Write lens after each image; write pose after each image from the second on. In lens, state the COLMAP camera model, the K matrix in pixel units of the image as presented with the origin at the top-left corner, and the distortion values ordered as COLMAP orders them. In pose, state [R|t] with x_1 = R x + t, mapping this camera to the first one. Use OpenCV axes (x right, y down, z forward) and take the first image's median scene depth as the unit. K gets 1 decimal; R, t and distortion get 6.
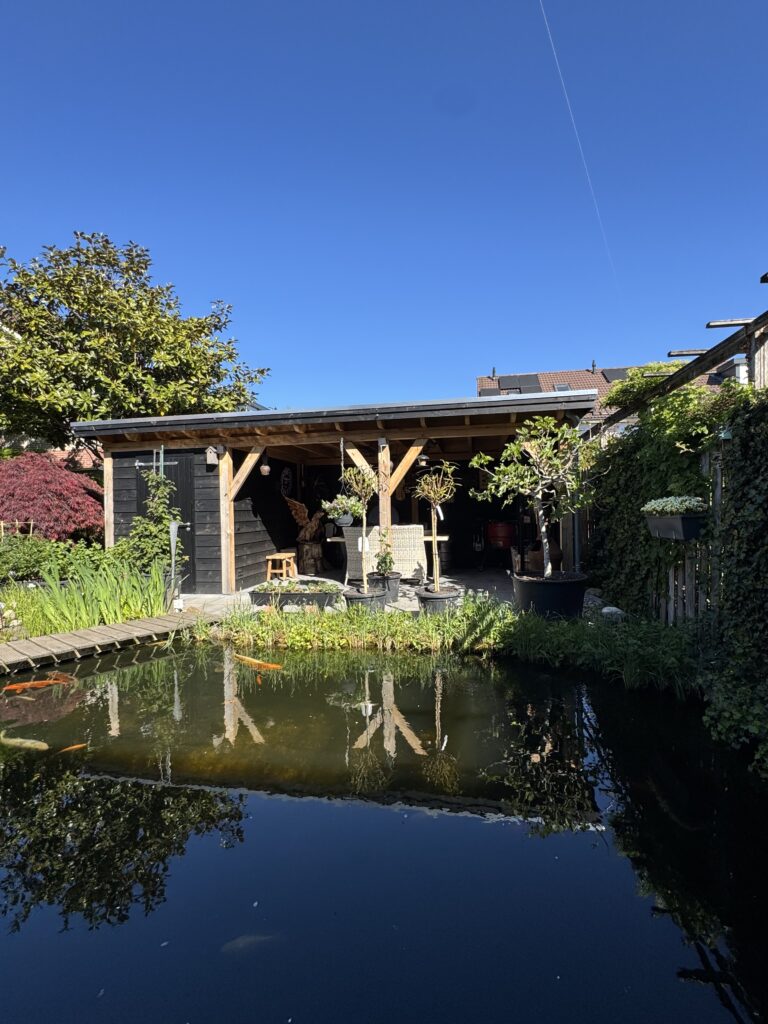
lens RADIAL K [[479.0, 0, 388.4], [0, 479.0, 515.3], [0, 0, 1]] dist [-0.003873, 0.000504]
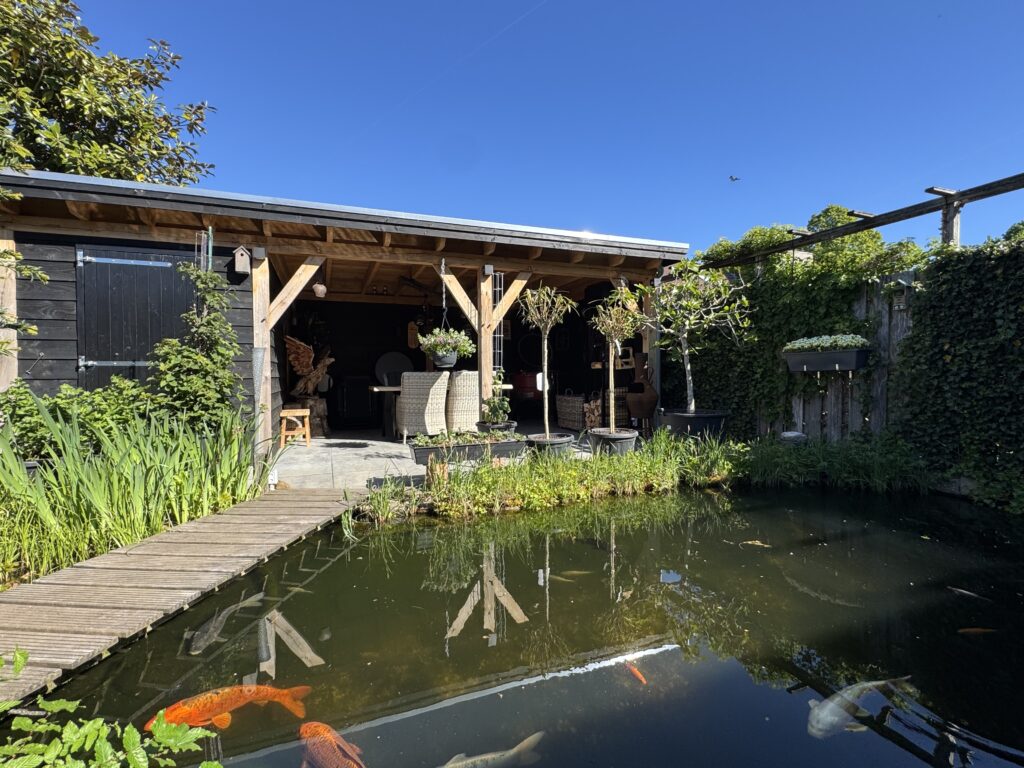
lens RADIAL K [[479.0, 0, 511.9], [0, 479.0, 384.8], [0, 0, 1]] dist [-0.003873, 0.000504]
pose [[0.848759, 0.001833, 0.528777, -0.429450], [-0.002754, 0.999996, 0.000954, 0.051763], [-0.528773, -0.002266, 0.848760, 0.247961]]
